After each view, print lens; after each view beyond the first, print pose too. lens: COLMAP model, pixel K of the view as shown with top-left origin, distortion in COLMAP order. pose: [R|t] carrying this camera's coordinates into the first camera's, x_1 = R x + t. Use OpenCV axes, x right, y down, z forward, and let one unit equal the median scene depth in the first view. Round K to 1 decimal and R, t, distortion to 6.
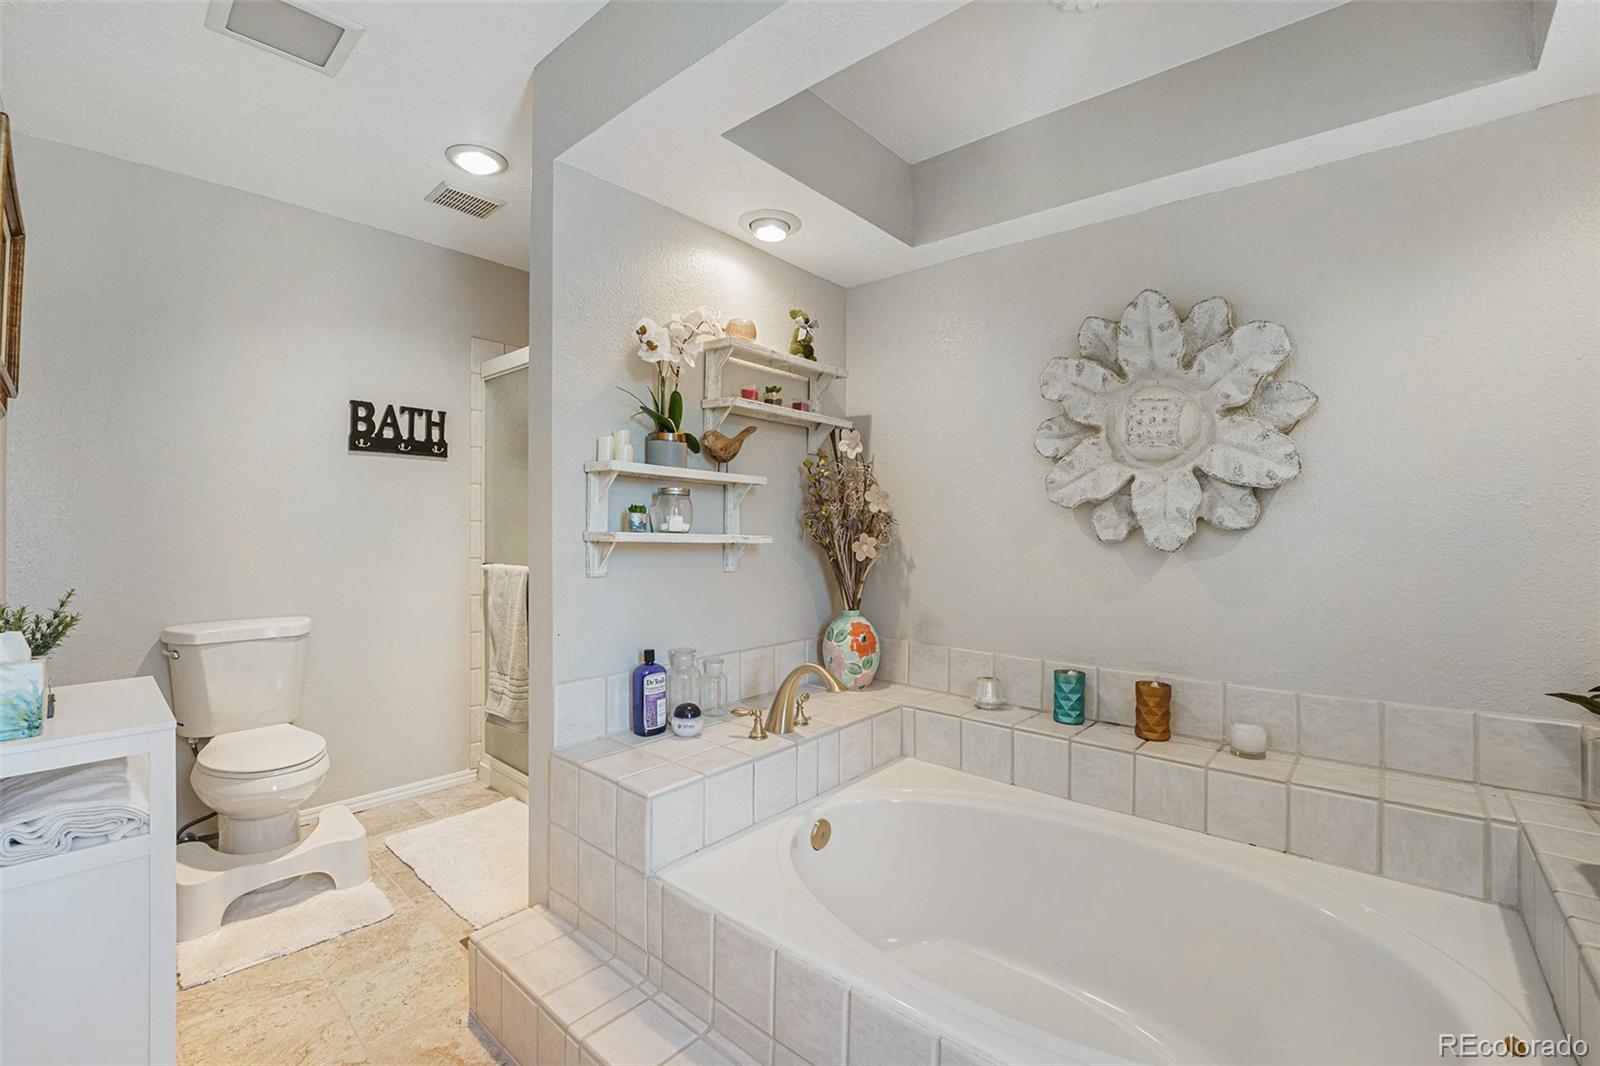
lens RADIAL K [[690.7, 0, 806.4], [0, 690.7, 532.9], [0, 0, 1]] dist [-0.019150, 0.001618]
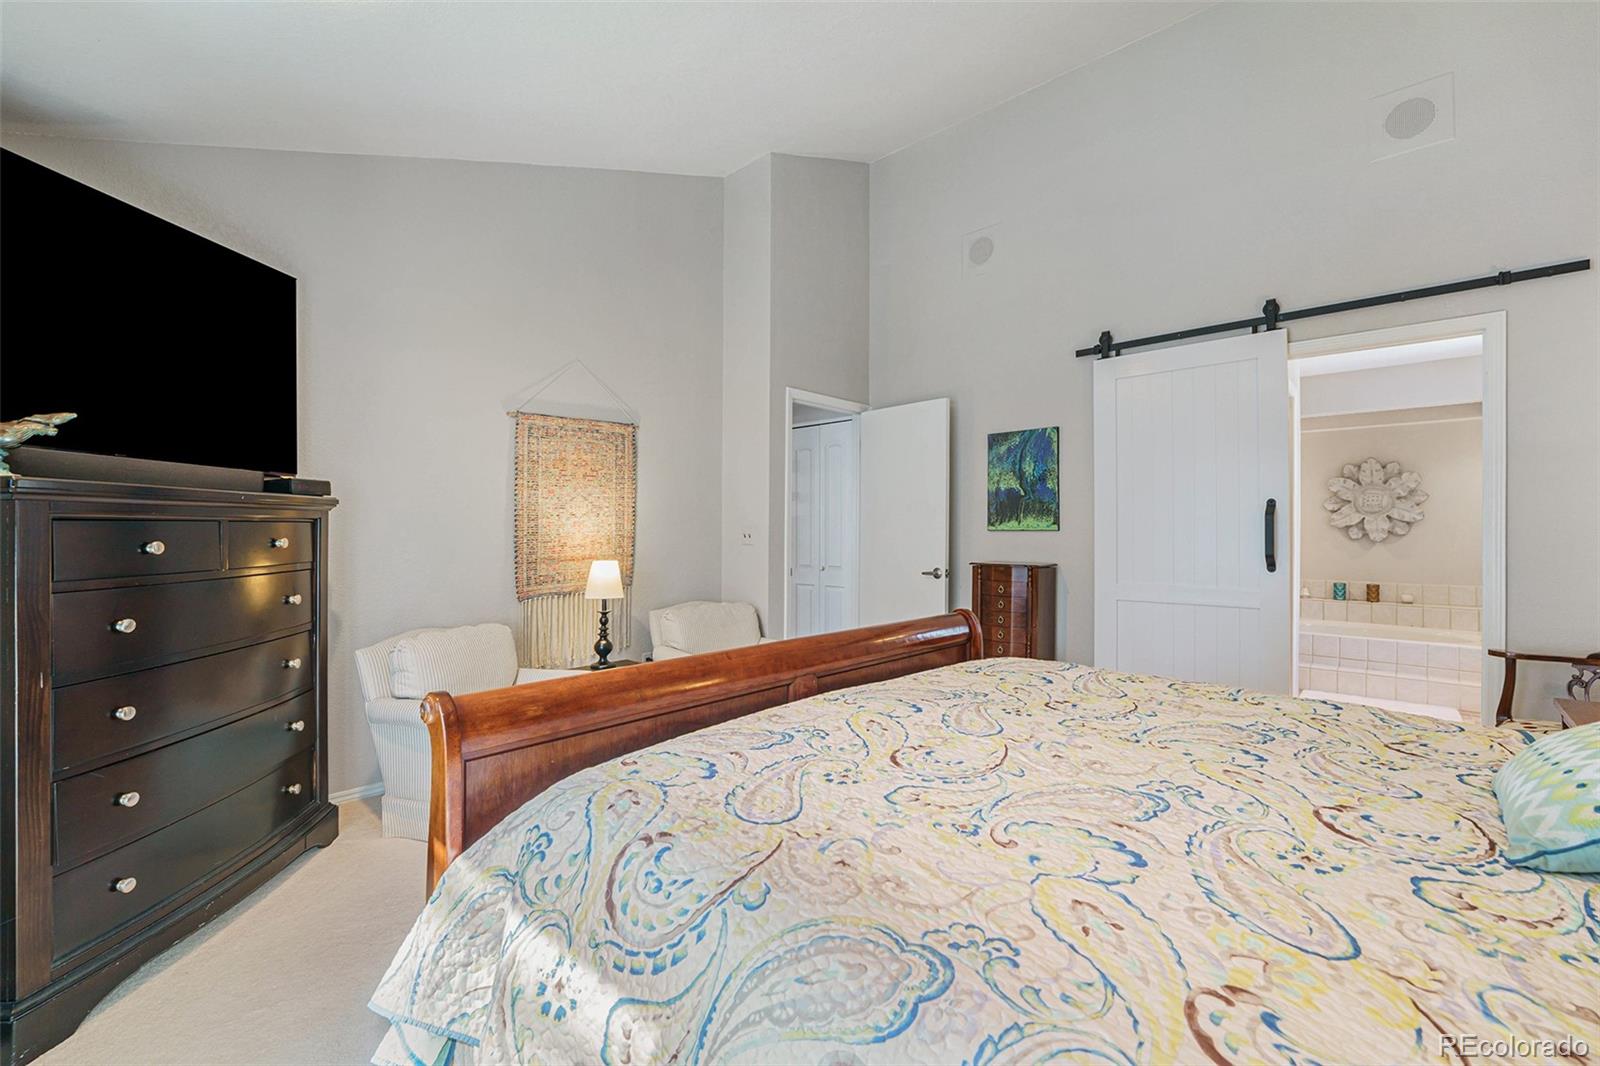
lens RADIAL K [[690.7, 0, 802.9], [0, 690.7, 539.4], [0, 0, 1]] dist [-0.019150, 0.001618]
pose [[0.999866, -0.008576, -0.013966, -2.013454], [0.008740, 0.999893, 0.011747, -0.043769], [0.013863, -0.011867, 0.999833, -2.104474]]
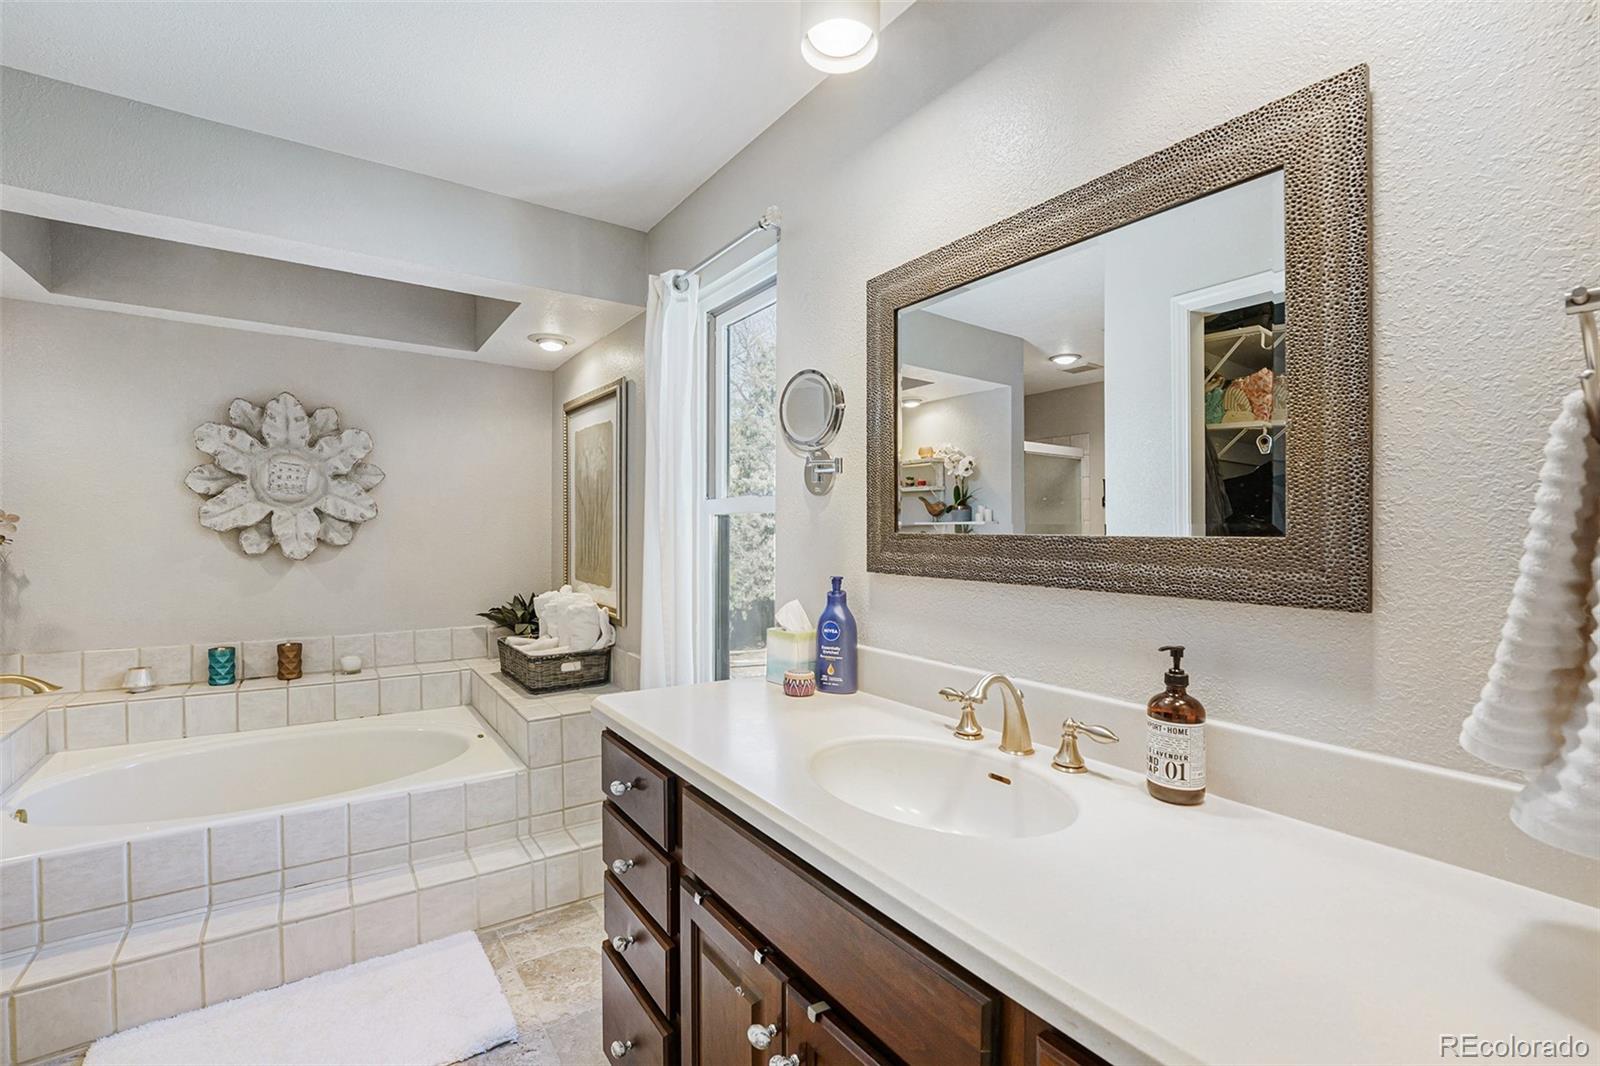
lens RADIAL K [[690.7, 0, 806.7], [0, 690.7, 531.2], [0, 0, 1]] dist [-0.019150, 0.001618]
pose [[0.230534, -0.008552, 0.973027, -0.734166], [-0.008206, 0.999909, 0.010732, -0.065619], [-0.973030, -0.010459, 0.230443, -0.505890]]
